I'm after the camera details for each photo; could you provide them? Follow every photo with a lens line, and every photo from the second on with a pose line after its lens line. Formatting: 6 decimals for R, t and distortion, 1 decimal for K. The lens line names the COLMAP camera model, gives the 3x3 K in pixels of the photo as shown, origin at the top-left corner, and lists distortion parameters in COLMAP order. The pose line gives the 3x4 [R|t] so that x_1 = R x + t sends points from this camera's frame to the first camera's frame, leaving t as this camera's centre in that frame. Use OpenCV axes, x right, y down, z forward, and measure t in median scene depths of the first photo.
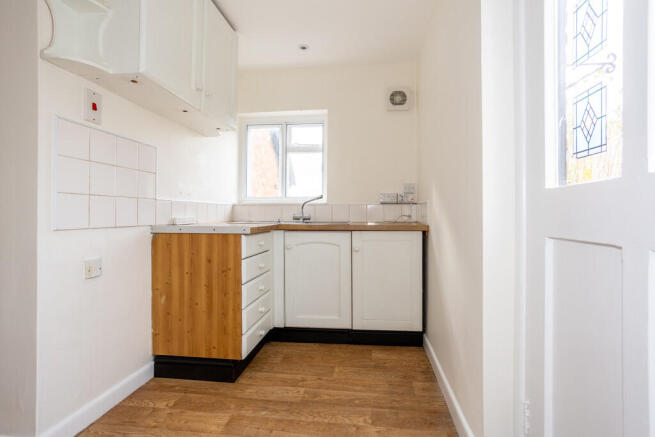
lens RADIAL K [[321.3, 0, 327.5], [0, 321.3, 218.5], [0, 0, 1]] dist [-0.000156, 0.000325]
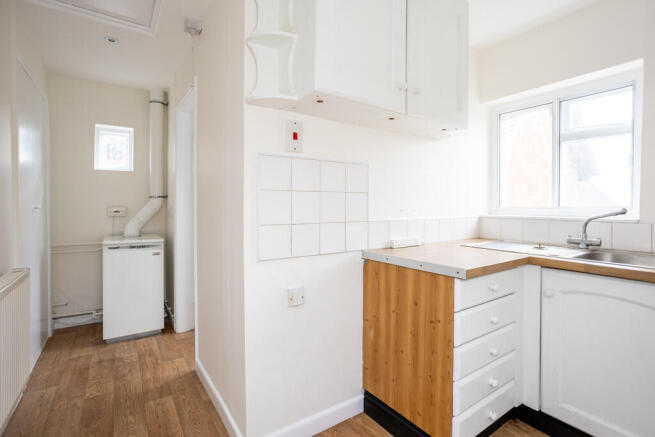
lens RADIAL K [[317.6, 0, 329.4], [0, 317.6, 211.6], [0, 0, 1]] dist [-0.048207, 0.025841]
pose [[0.672944, 0.014779, -0.739546, 0.055135], [-0.013921, 0.999876, 0.007314, -0.093826], [0.739563, 0.005374, 0.673066, 0.320254]]
